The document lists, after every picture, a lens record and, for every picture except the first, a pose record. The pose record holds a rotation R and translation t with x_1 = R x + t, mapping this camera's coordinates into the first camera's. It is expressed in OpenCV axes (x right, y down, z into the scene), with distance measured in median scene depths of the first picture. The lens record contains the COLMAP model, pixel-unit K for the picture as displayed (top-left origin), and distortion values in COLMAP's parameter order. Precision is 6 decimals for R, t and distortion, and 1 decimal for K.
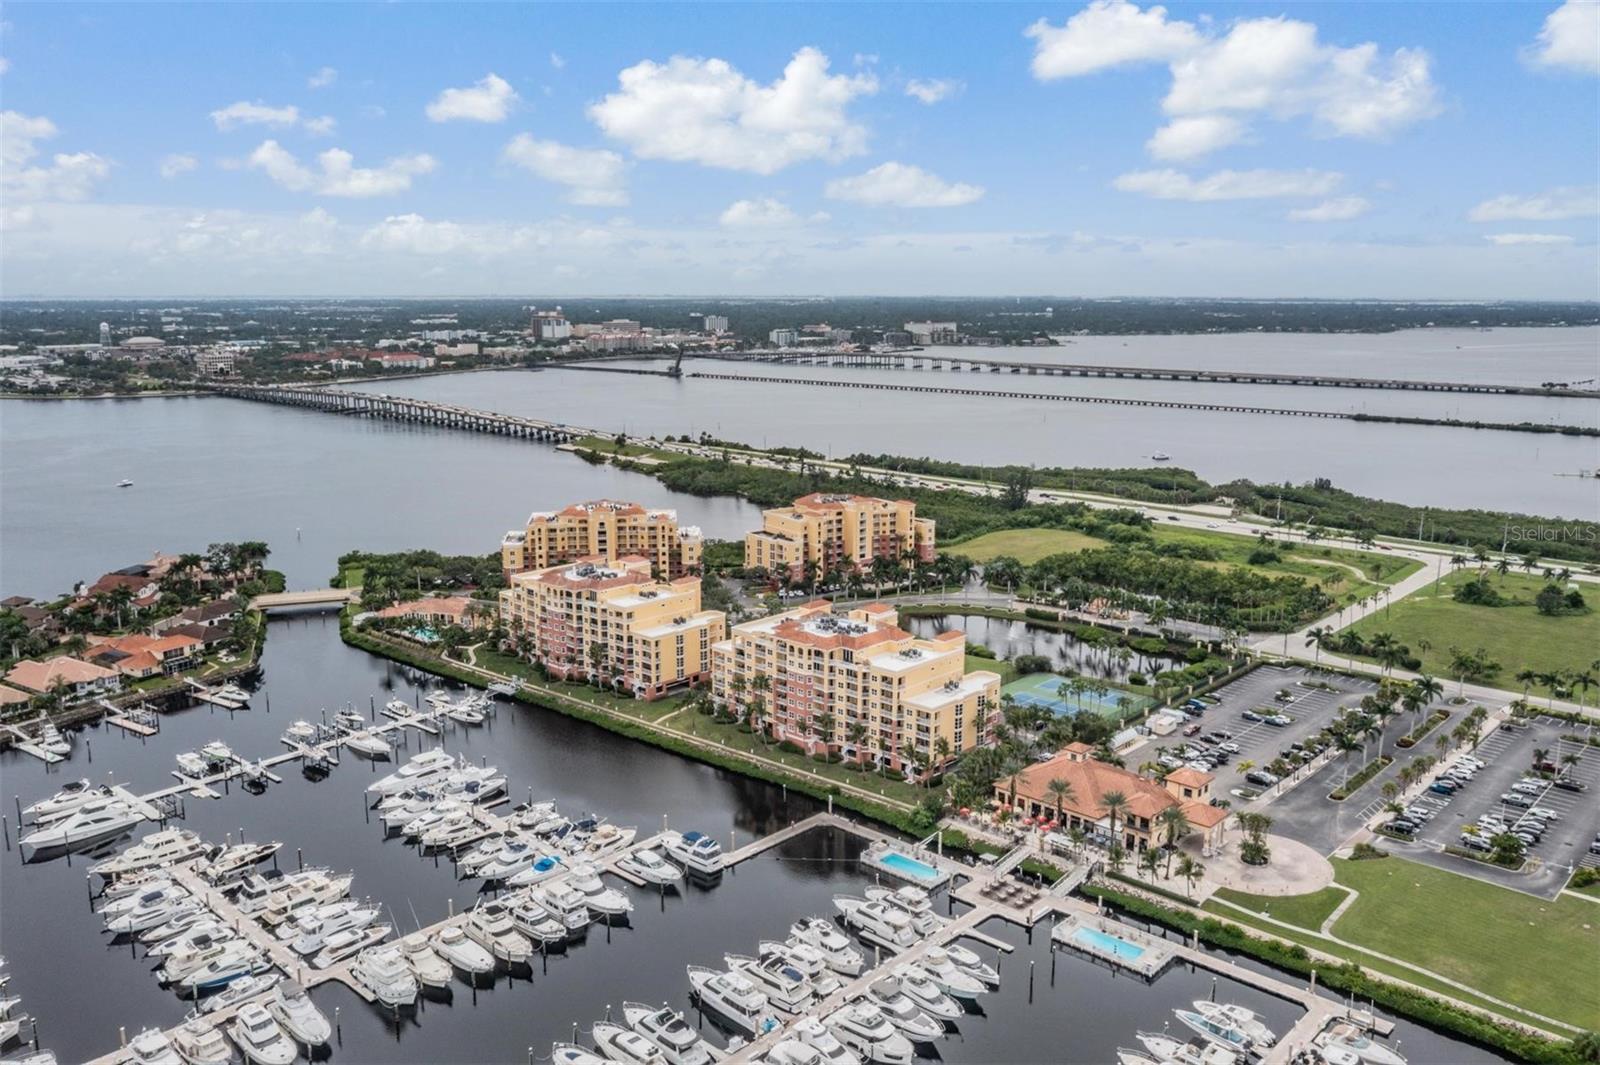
lens RADIAL K [[1252.3, 0, 800.0], [0, 1252.3, 532.5], [0, 0, 1]] dist [-0.014792, 0.007922]
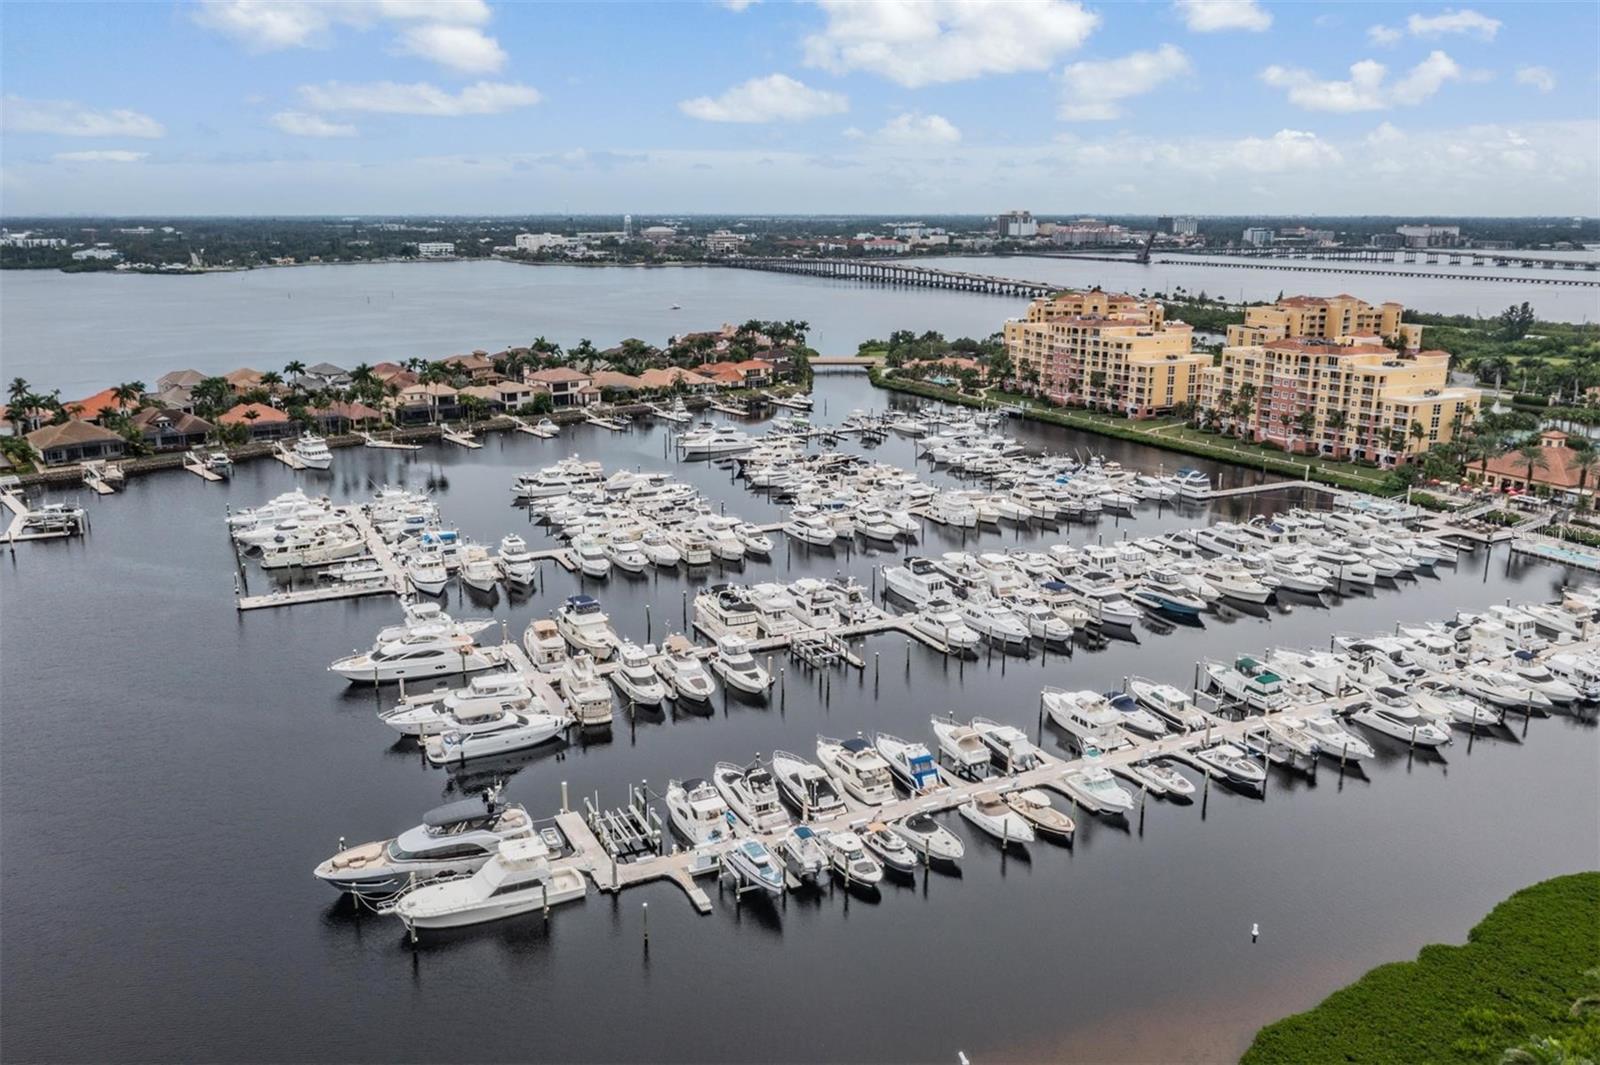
lens RADIAL K [[1252.3, 0, 800.0], [0, 1252.3, 532.5], [0, 0, 1]] dist [-0.014792, 0.007922]
pose [[0.938402, 0.087285, -0.334339, -0.019125], [-0.067418, 0.995224, 0.070597, 0.171765], [0.338905, -0.043708, 0.939805, -0.192641]]
